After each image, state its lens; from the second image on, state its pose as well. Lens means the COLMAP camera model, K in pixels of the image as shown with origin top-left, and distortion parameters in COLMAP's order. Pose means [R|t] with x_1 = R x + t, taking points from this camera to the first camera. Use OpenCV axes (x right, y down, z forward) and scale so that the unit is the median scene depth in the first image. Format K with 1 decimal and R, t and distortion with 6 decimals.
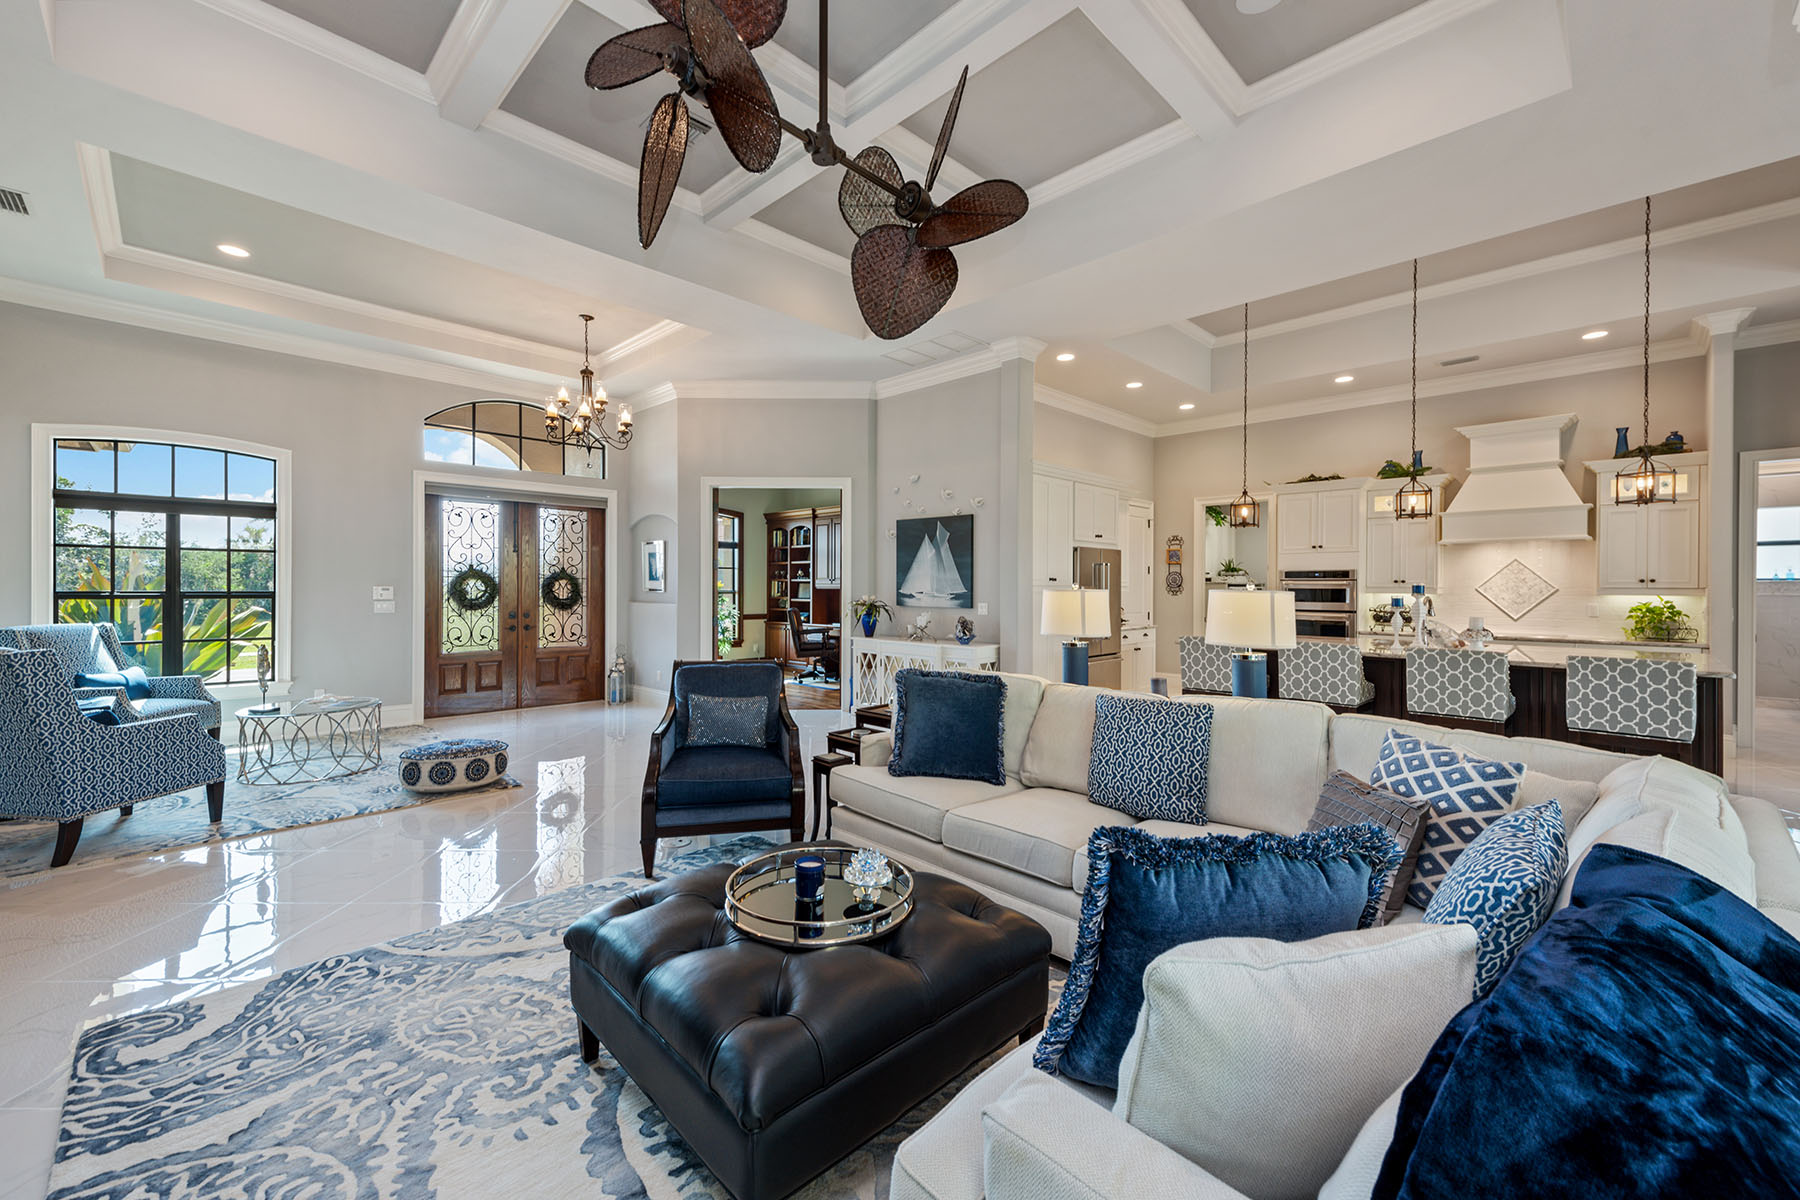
lens RADIAL K [[720.9, 0, 905.7], [0, 720.9, 585.8], [0, 0, 1]] dist [0.010132, 0.000197]
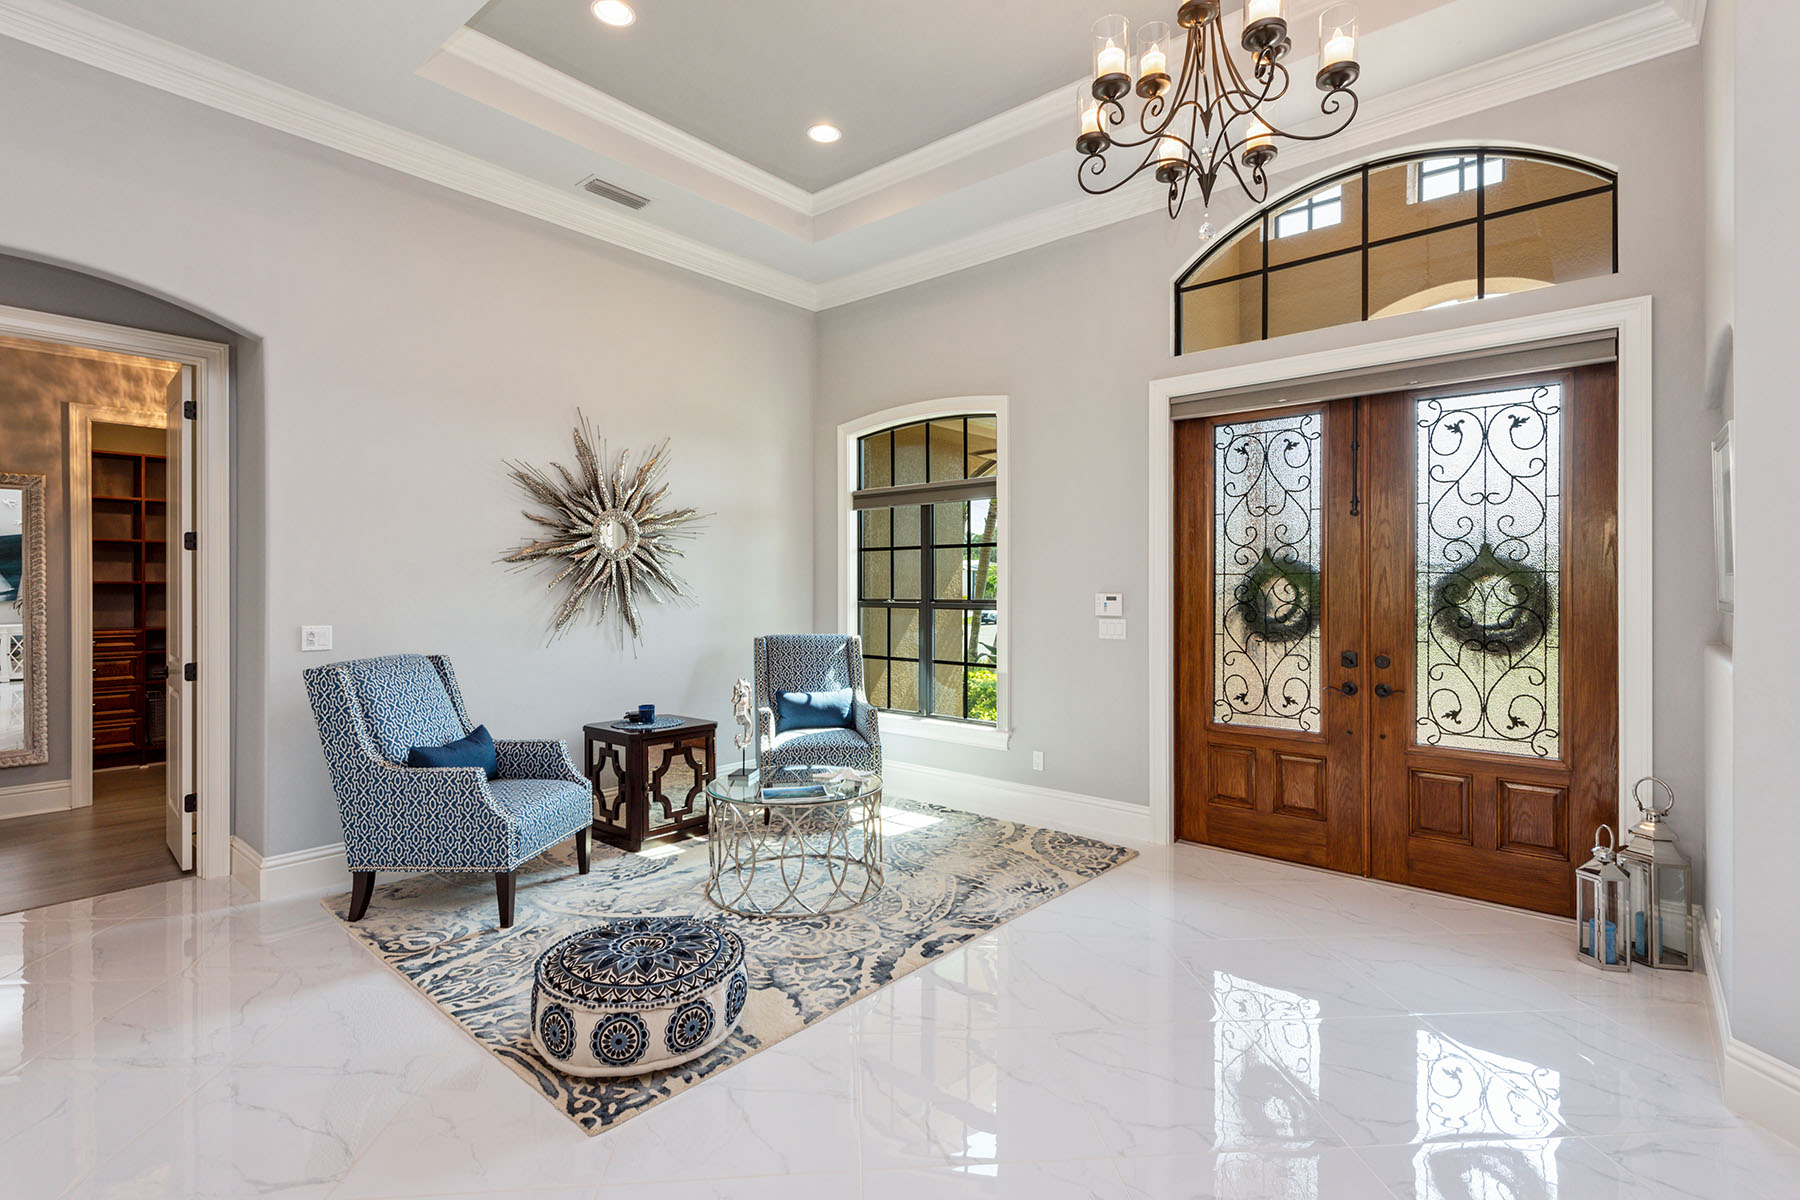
lens RADIAL K [[846.2, 0, 903.1], [0, 846.2, 594.7], [0, 0, 1]] dist [0.012869, -0.000567]
pose [[0.072935, -0.000481, -0.997337, -0.050315], [0.001145, 0.999999, -0.000399, 0.001657], [0.997336, -0.001113, 0.072936, 0.719822]]
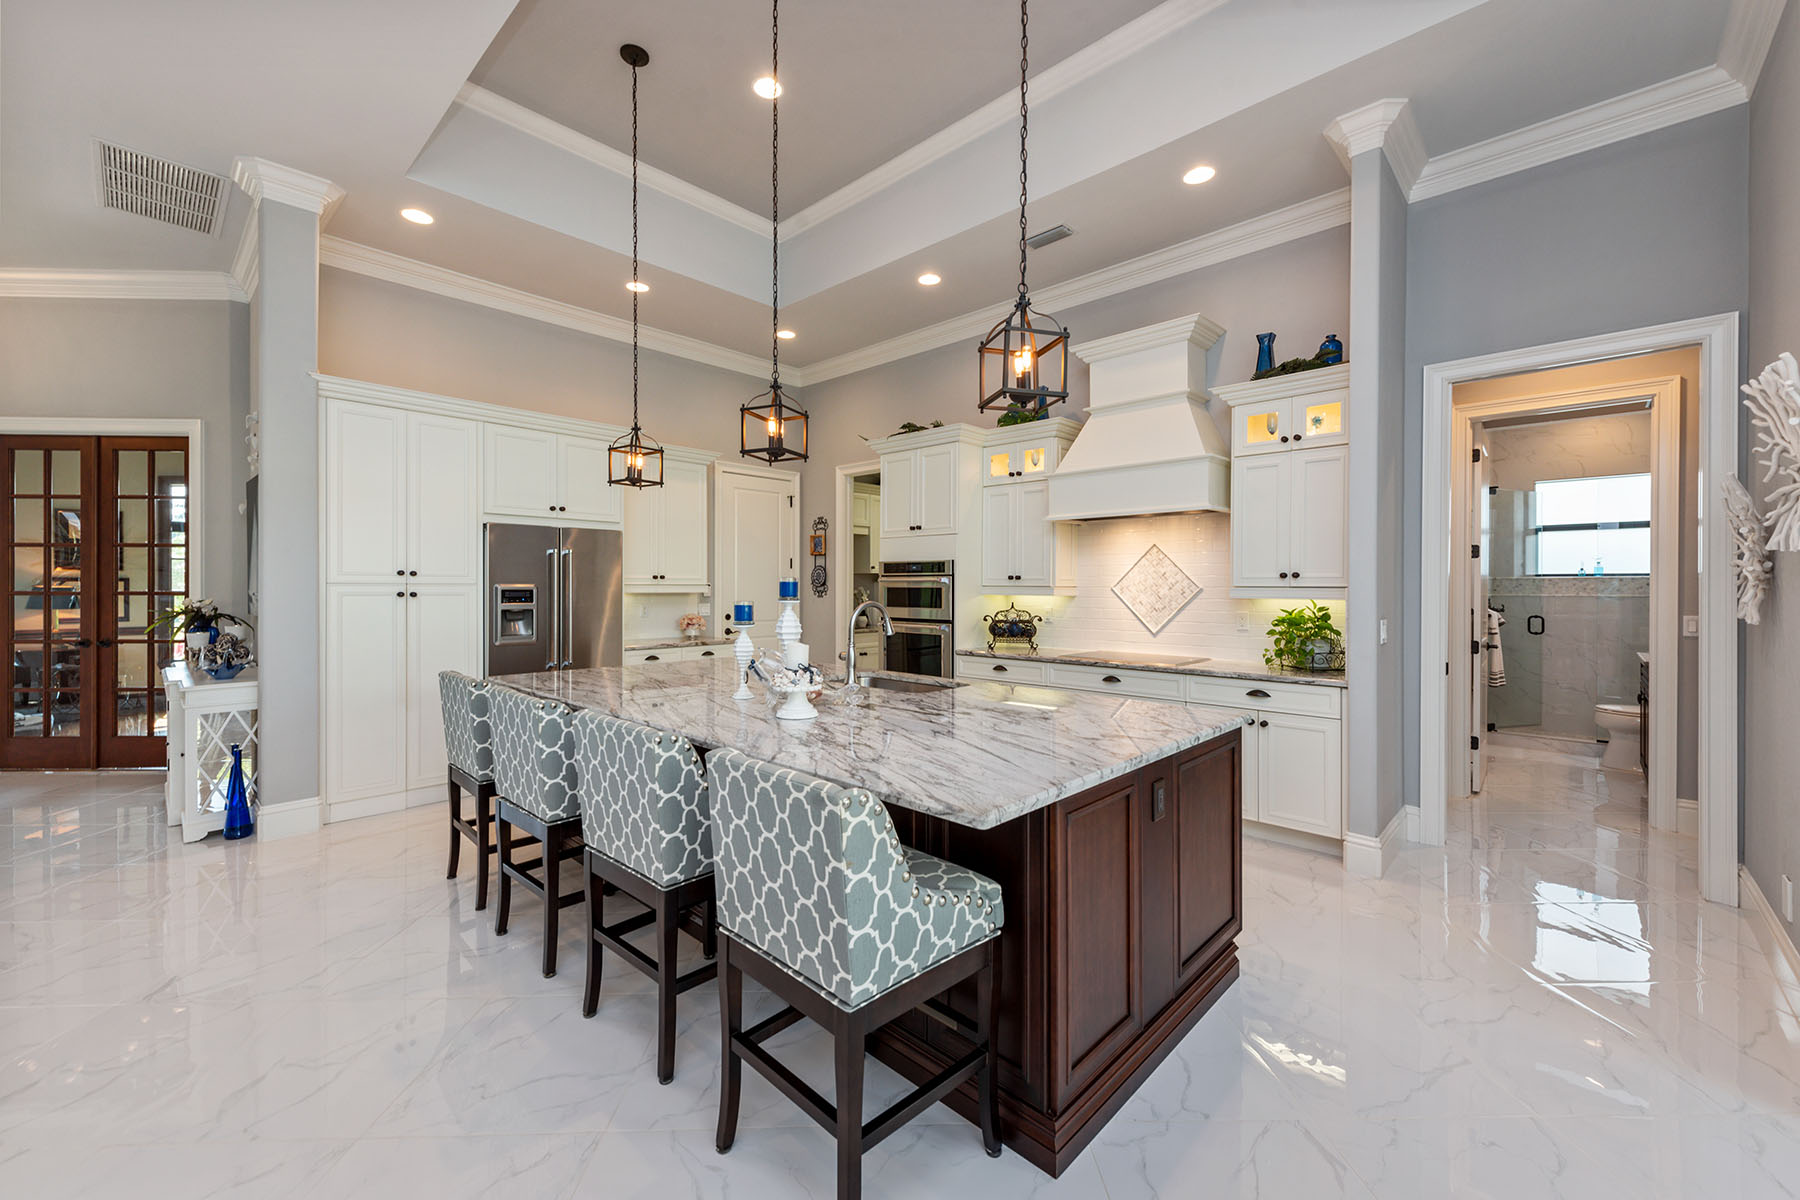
lens RADIAL K [[710.0, 0, 900.3], [0, 710.0, 589.0], [0, 0, 1]] dist [0.009817, -0.000211]
pose [[0.999861, 0.000557, 0.016679, 0.577166], [-0.000597, 0.999997, 0.002382, 0.003247], [-0.016677, -0.002392, 0.999858, 0.338314]]
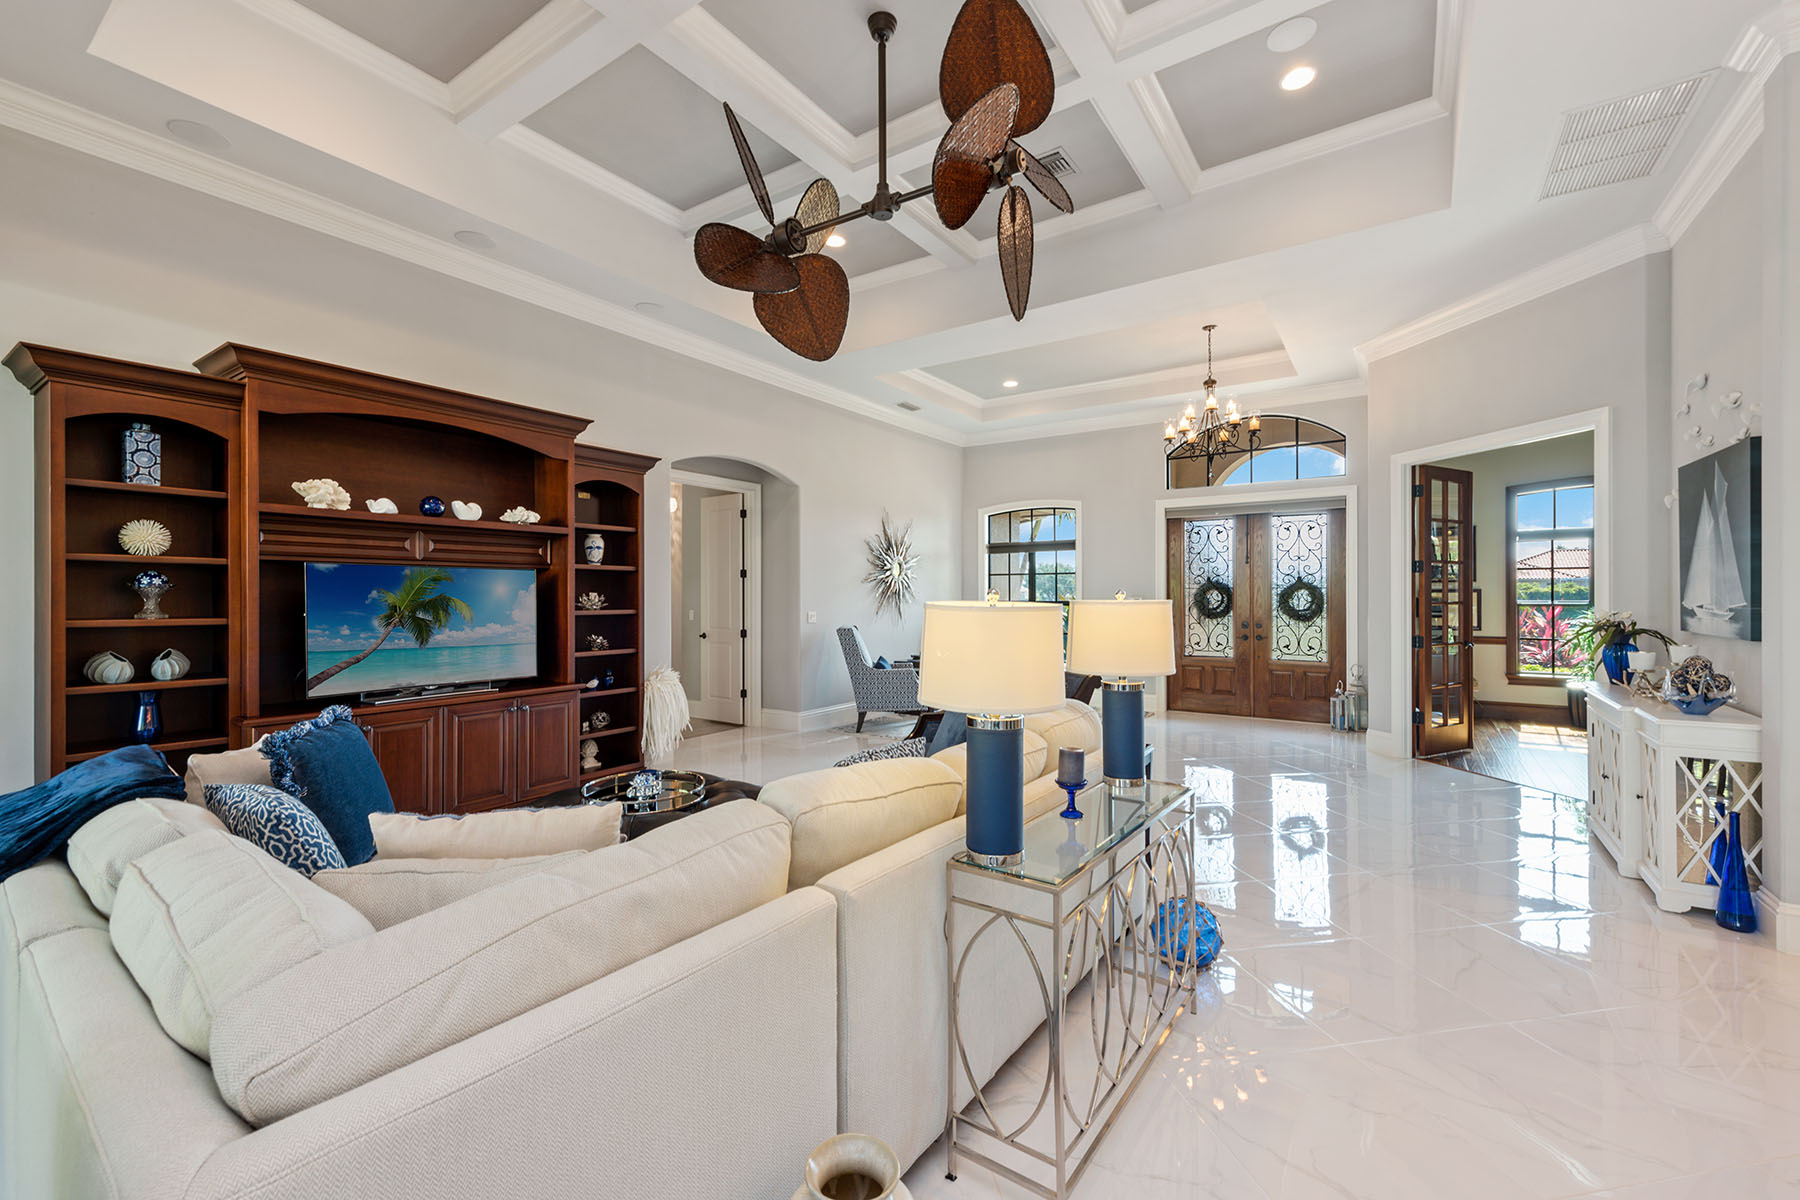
lens RADIAL K [[740.4, 0, 900.0], [0, 740.4, 600.0], [0, 0, 1]] dist [0.015043, -0.000063]
pose [[0.178258, 0.000316, -0.983984, 0.427247], [0.003961, 0.999992, 0.001039, 0.002366], [0.983976, -0.004083, 0.178255, 0.340778]]
